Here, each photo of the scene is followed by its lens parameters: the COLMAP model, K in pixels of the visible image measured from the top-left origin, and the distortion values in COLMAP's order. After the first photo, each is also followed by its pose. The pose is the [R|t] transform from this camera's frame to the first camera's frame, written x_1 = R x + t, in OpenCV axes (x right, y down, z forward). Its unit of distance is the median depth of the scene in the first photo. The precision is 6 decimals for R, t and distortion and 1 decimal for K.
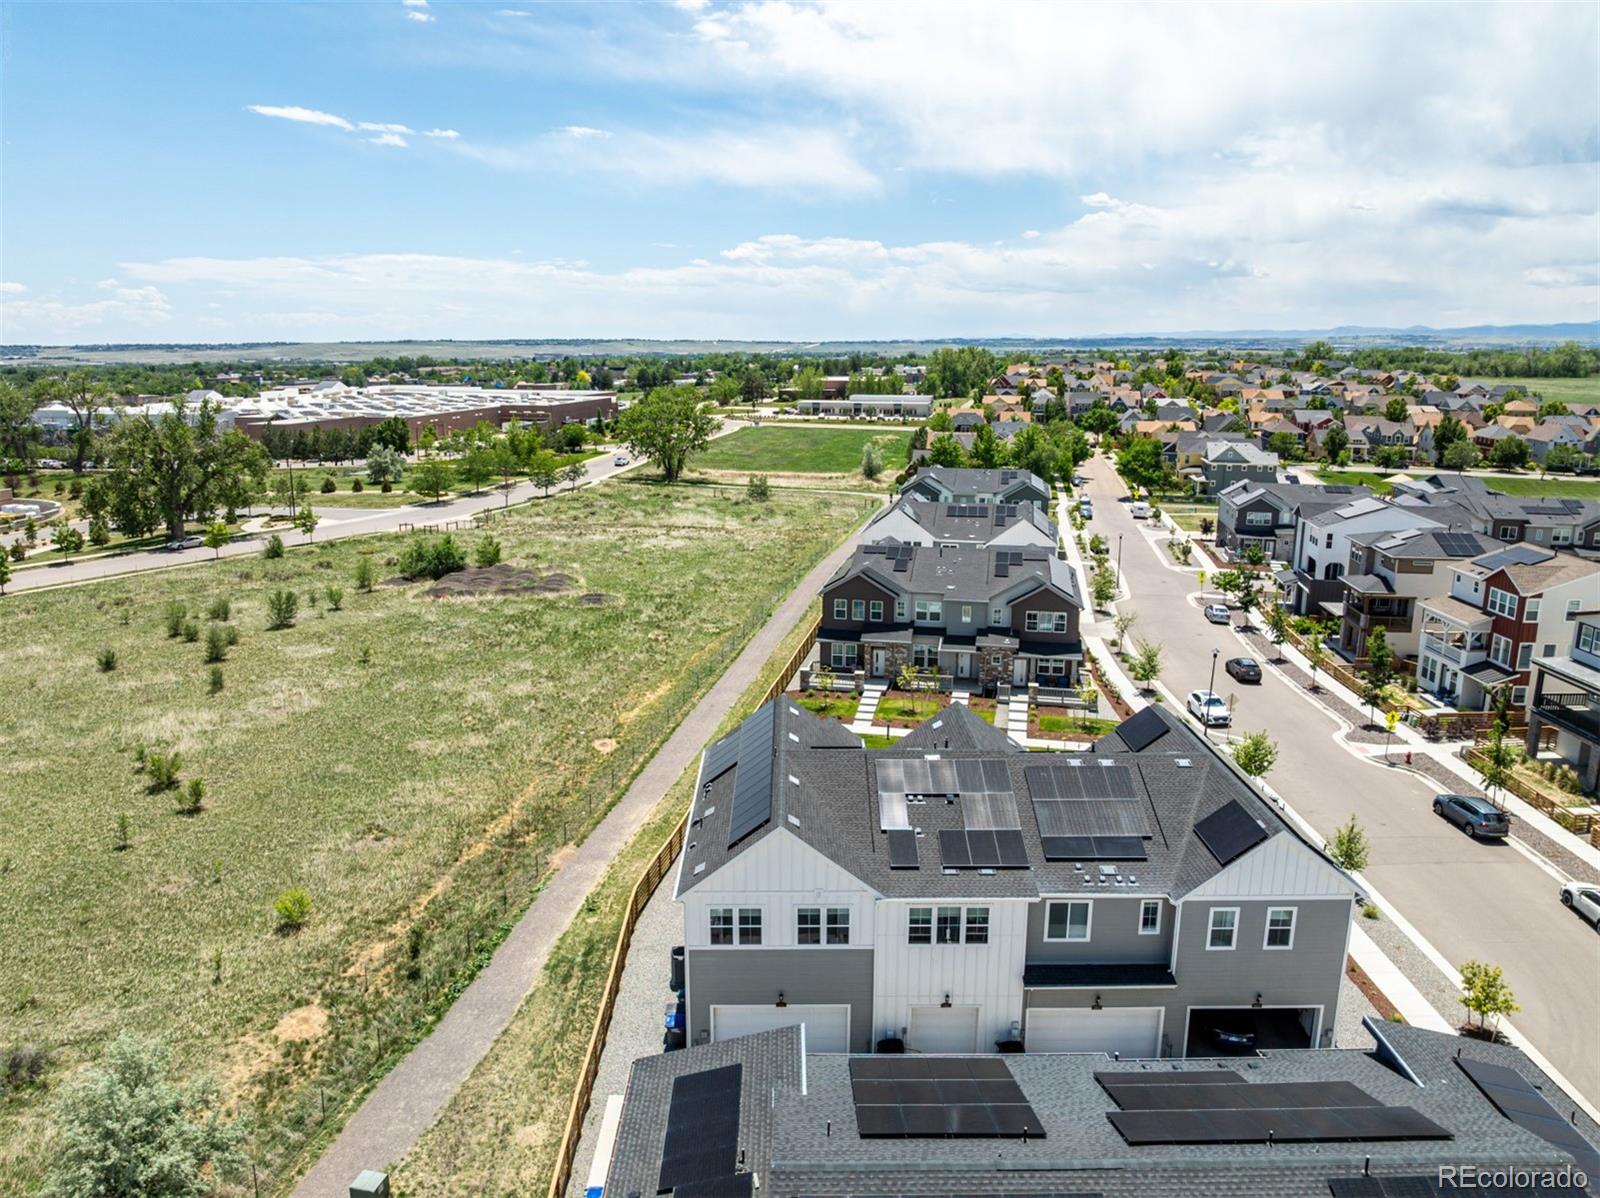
lens RADIAL K [[1129.0, 0, 796.0], [0, 1129.0, 583.1], [0, 0, 1]] dist [-0.044004, 0.009745]
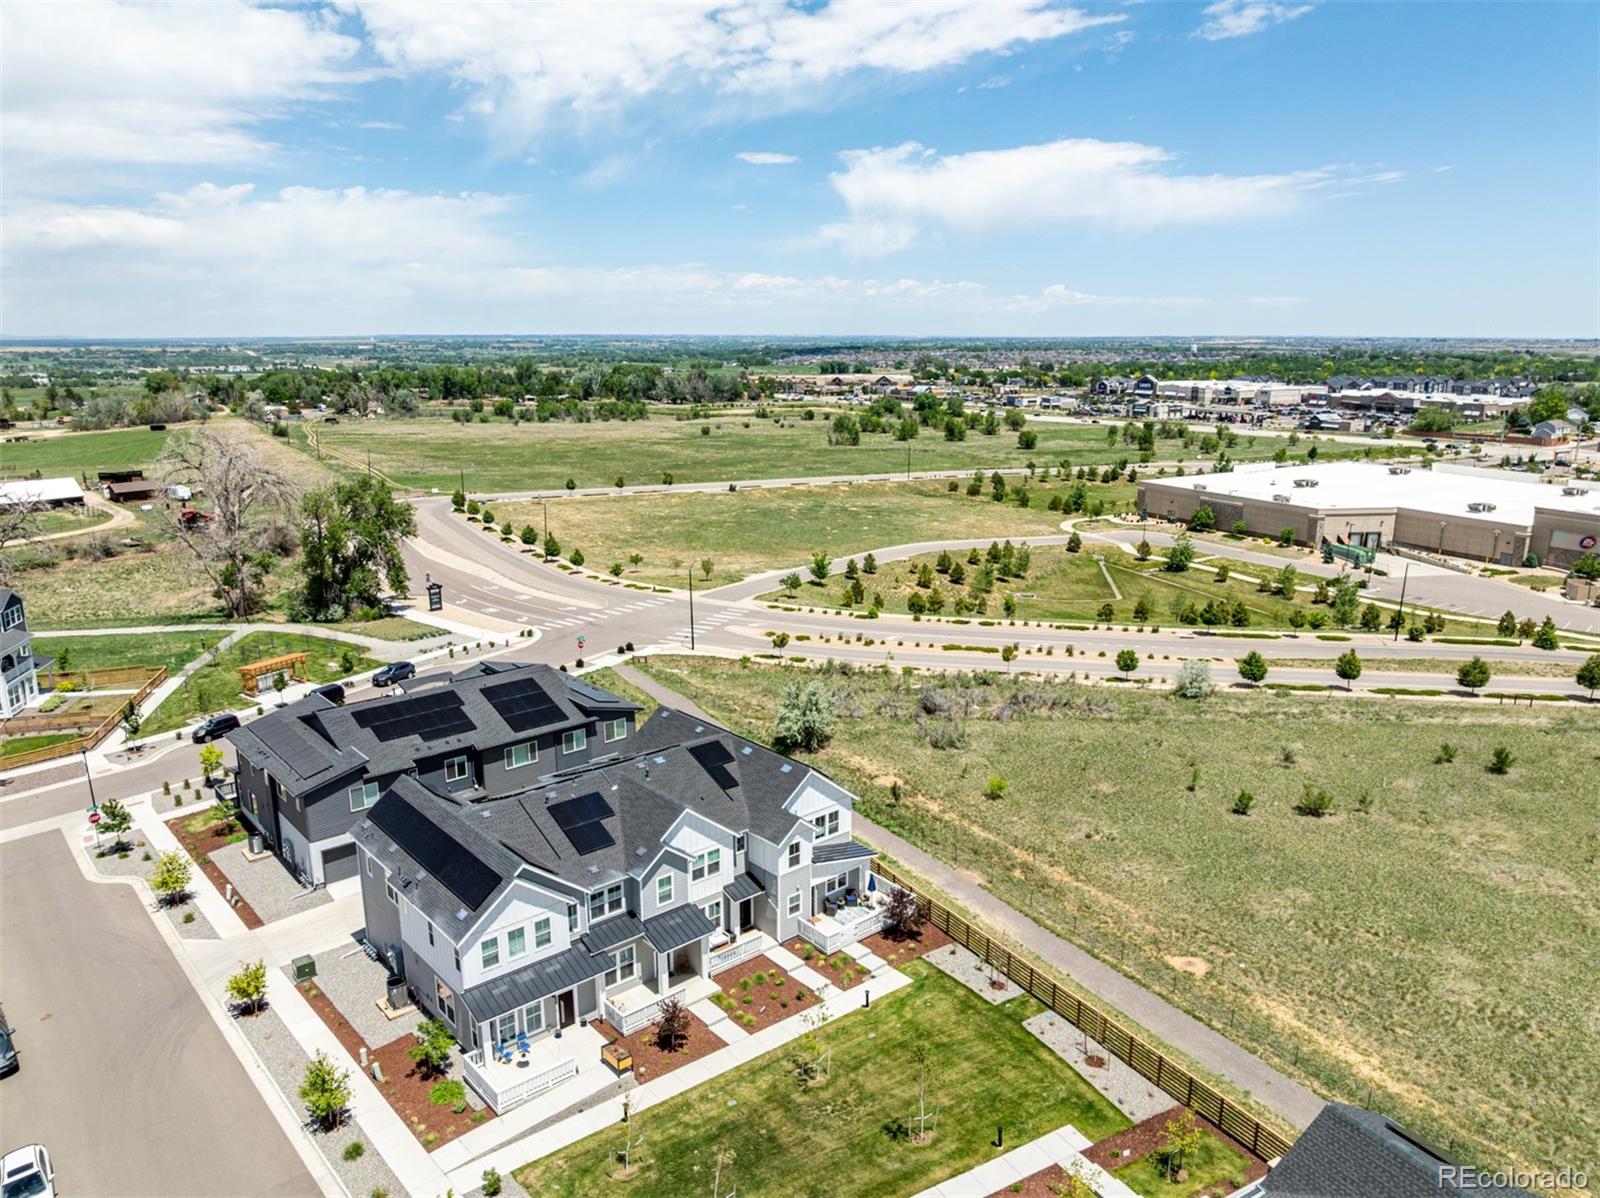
lens RADIAL K [[1129.0, 0, 790.2], [0, 1129.0, 598.0], [0, 0, 1]] dist [-0.044004, 0.009745]
pose [[-0.760618, 0.150851, -0.631431, 0.474698], [-0.134348, 0.914999, 0.380431, -0.335372], [0.635147, 0.374194, -0.675698, 1.124029]]
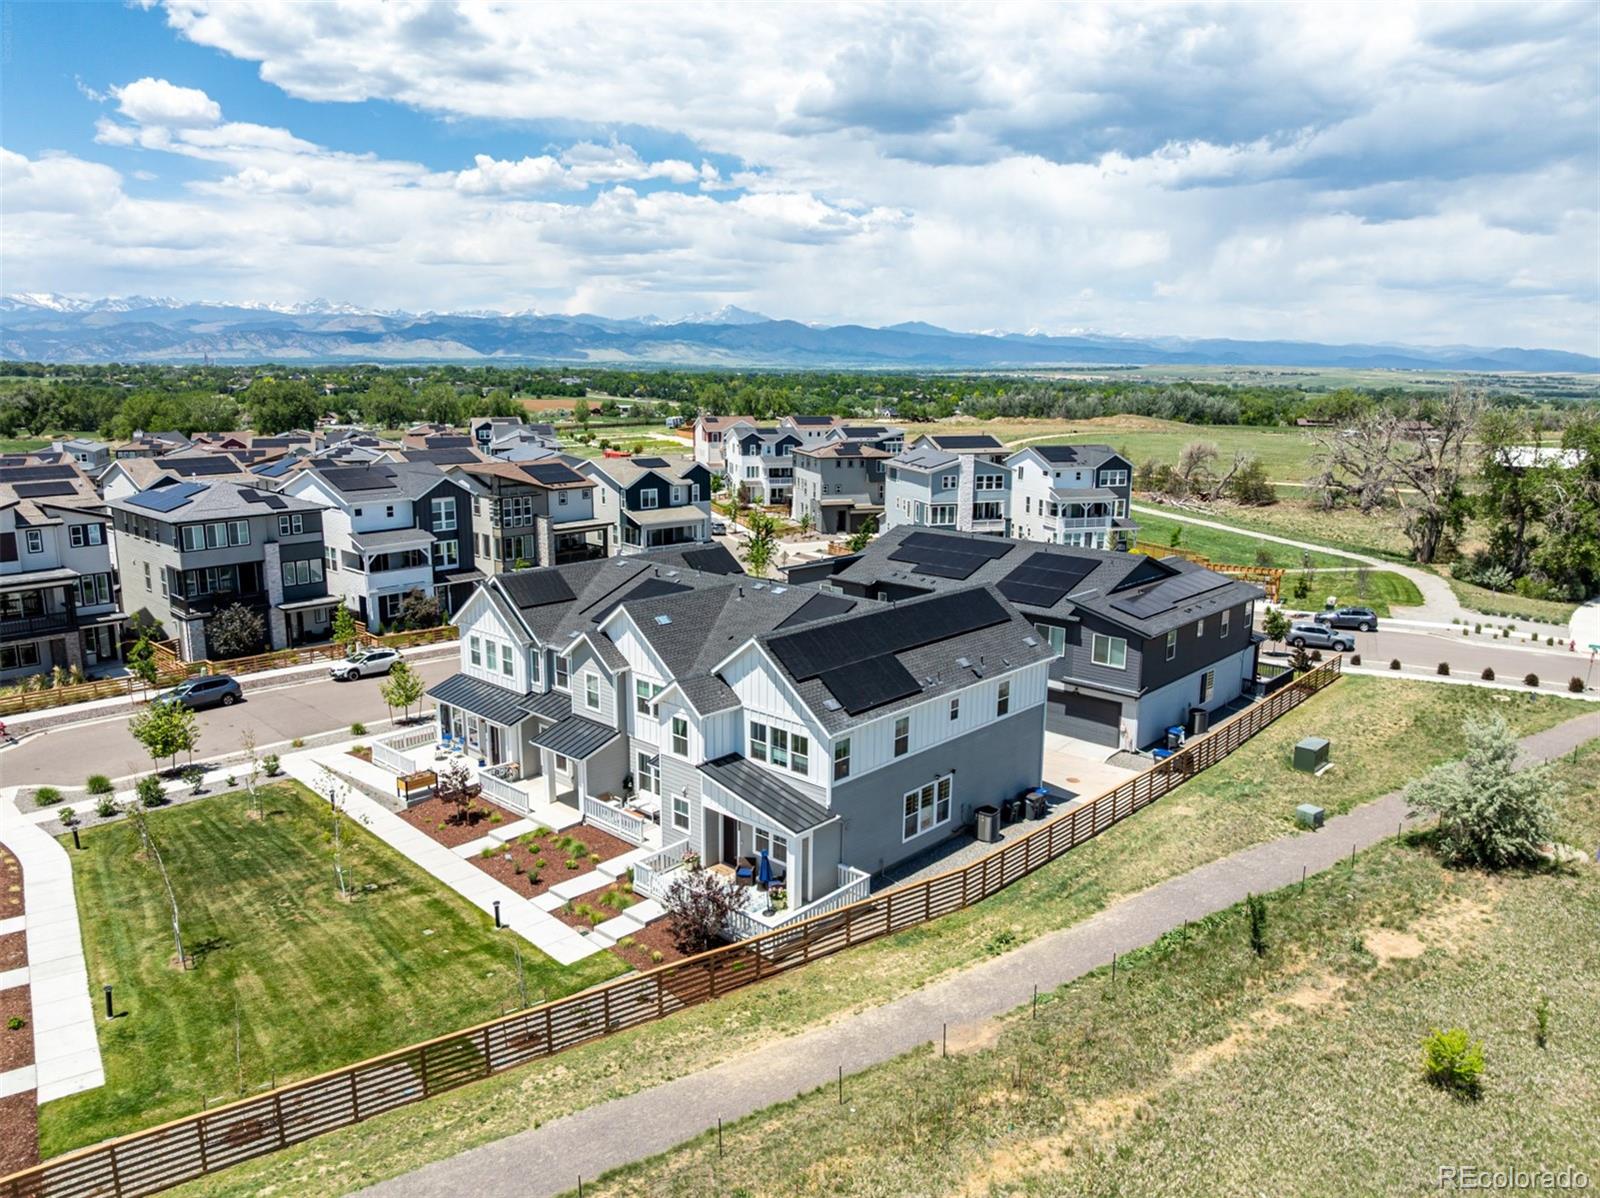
lens RADIAL K [[1129.0, 0, 800.0], [0, 1129.0, 600.9], [0, 0, 1]] dist [-0.044004, 0.009745]
pose [[-0.730699, -0.148560, 0.666340, -0.343537], [0.133763, 0.925964, 0.353126, -0.118394], [-0.669467, 0.347160, -0.656729, 0.954379]]
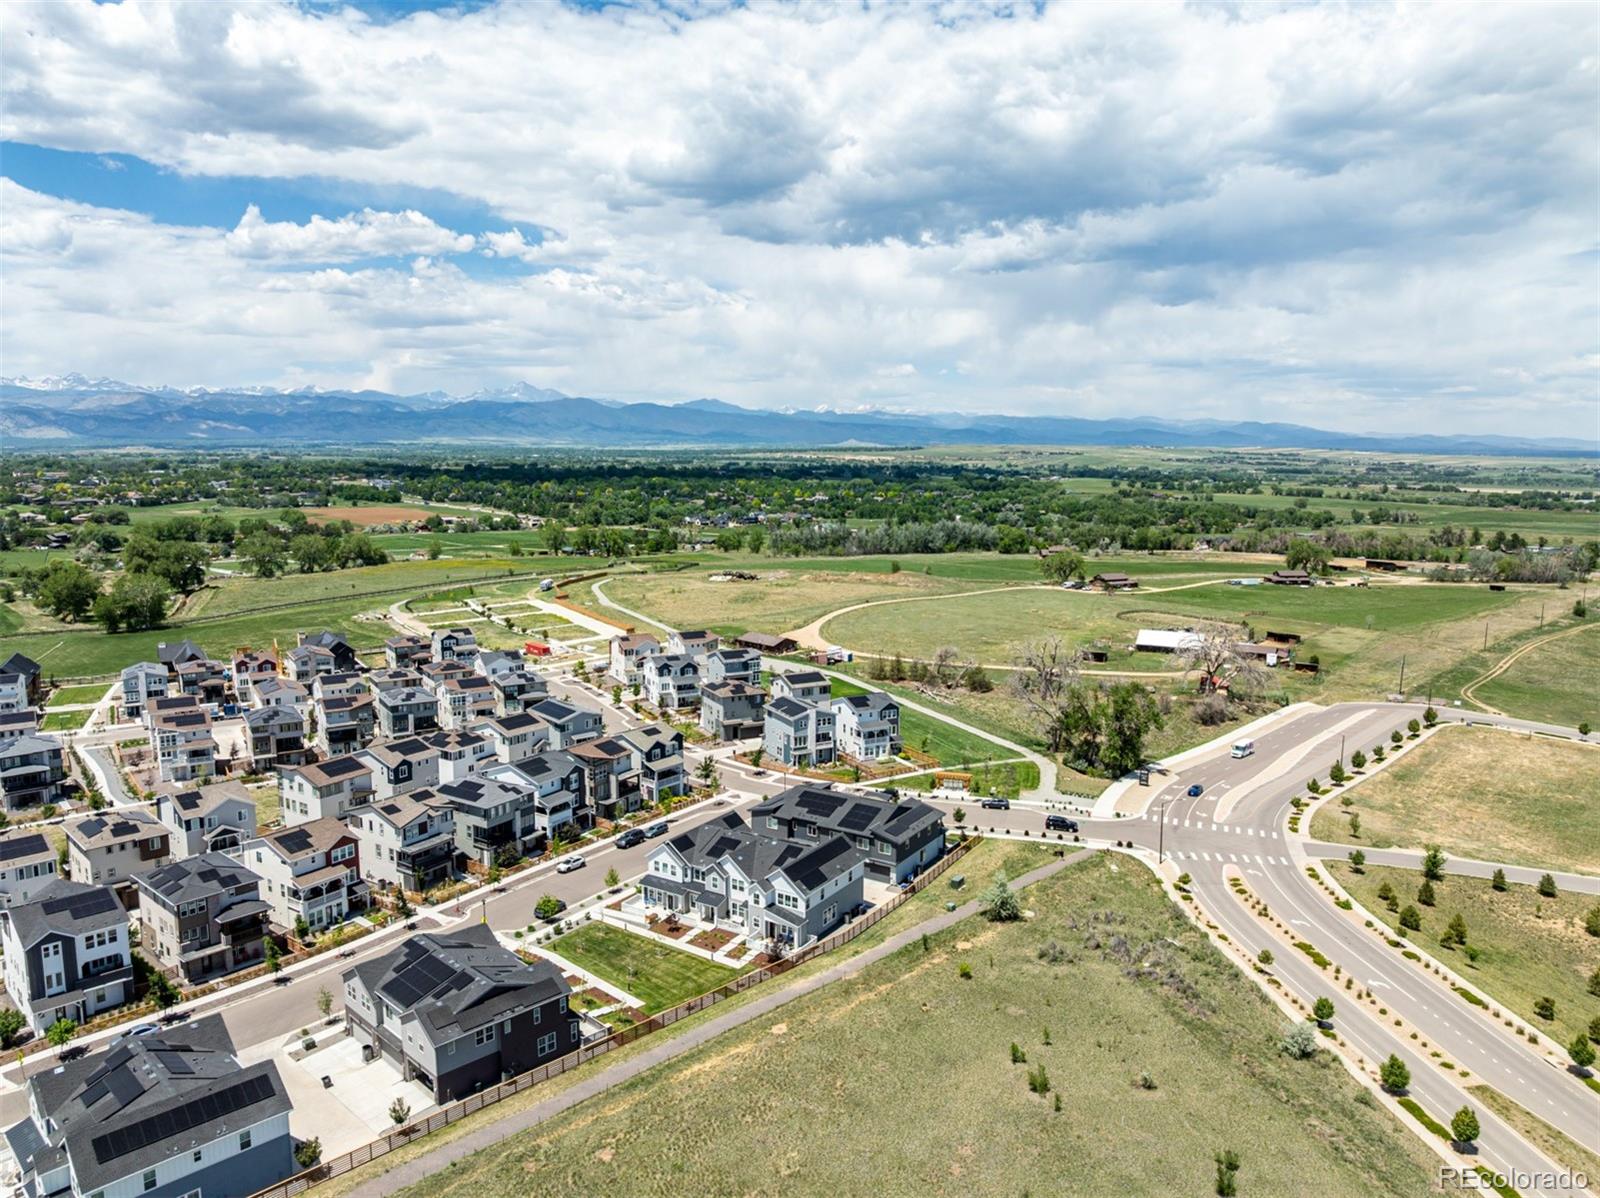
lens RADIAL K [[1129.0, 0, 802.6], [0, 1129.0, 589.4], [0, 0, 1]] dist [-0.044004, 0.009745]
pose [[-0.842097, -0.078331, 0.533607, -0.881003], [0.105249, 0.946506, 0.305040, -0.819005], [-0.528956, 0.313035, -0.788806, 1.805997]]
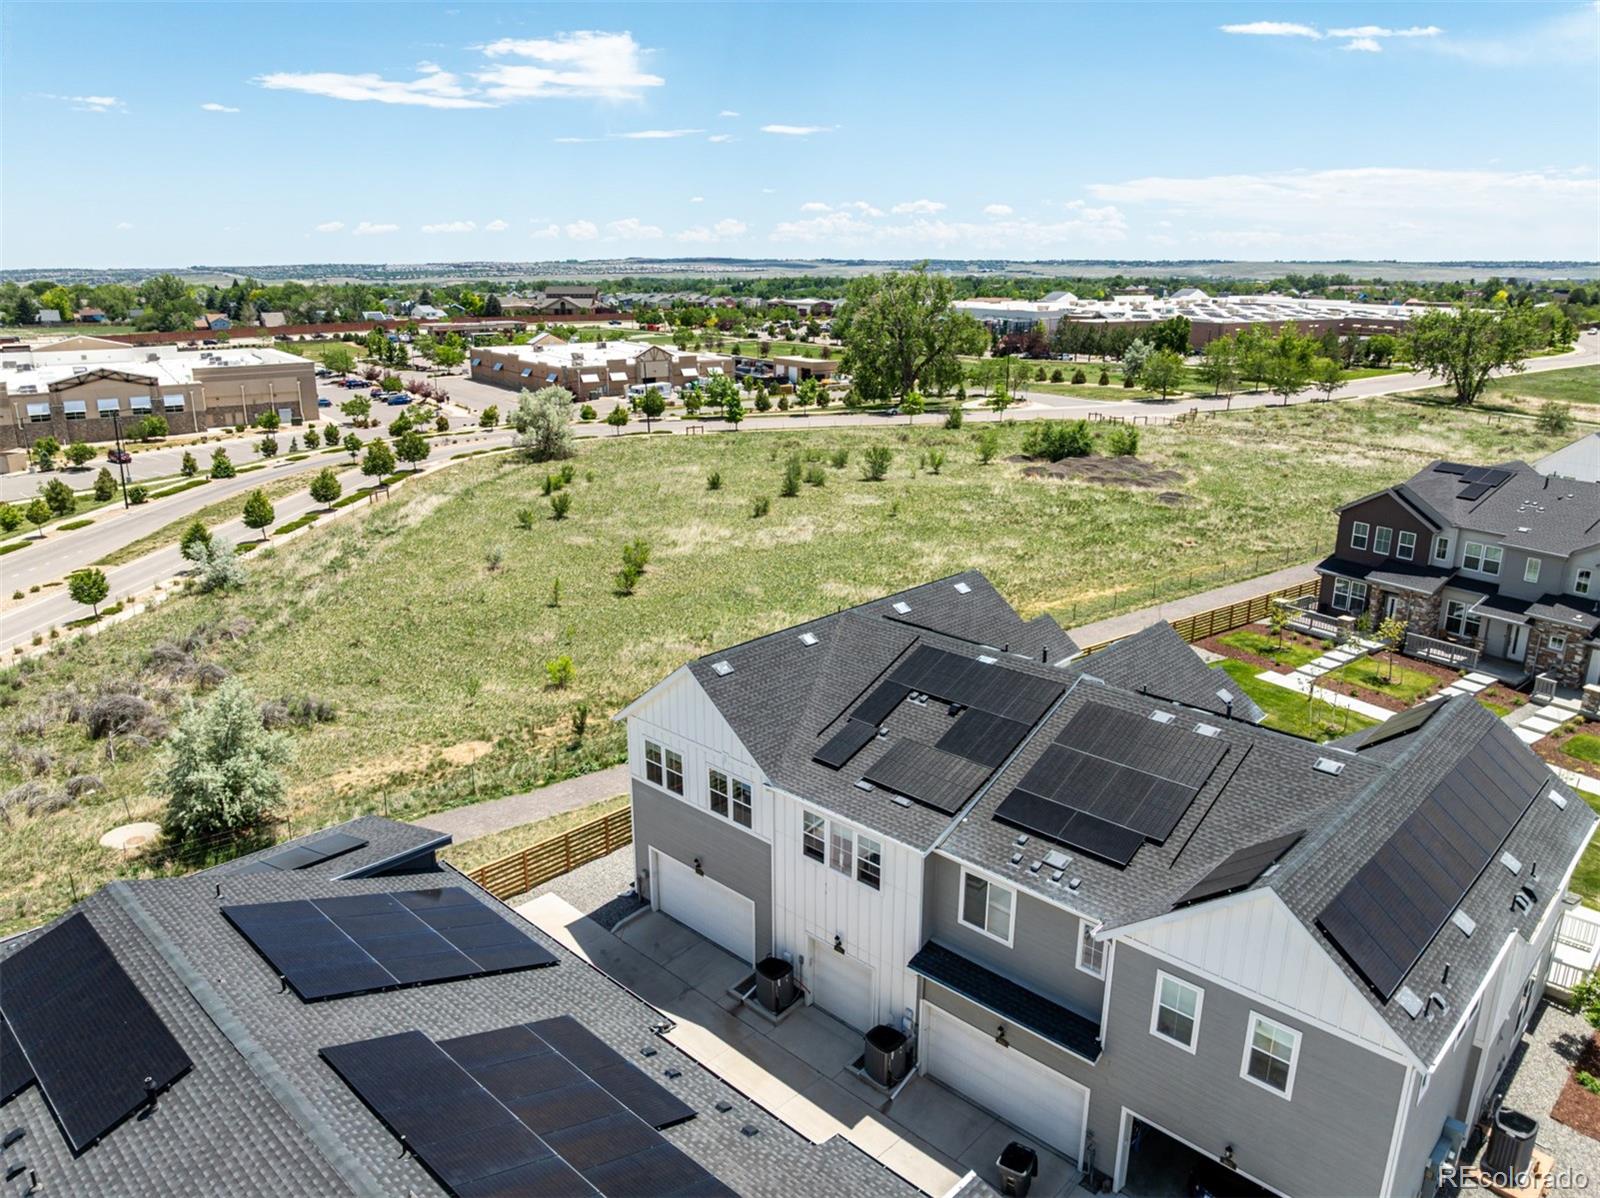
lens RADIAL K [[1129.0, 0, 796.3], [0, 1129.0, 594.2], [0, 0, 1]] dist [-0.044004, 0.009745]
pose [[0.717263, 0.196299, -0.668581, 0.292758], [-0.144022, 0.980544, 0.133384, 0.016776], [0.681756, 0.000619, 0.731579, 0.202390]]
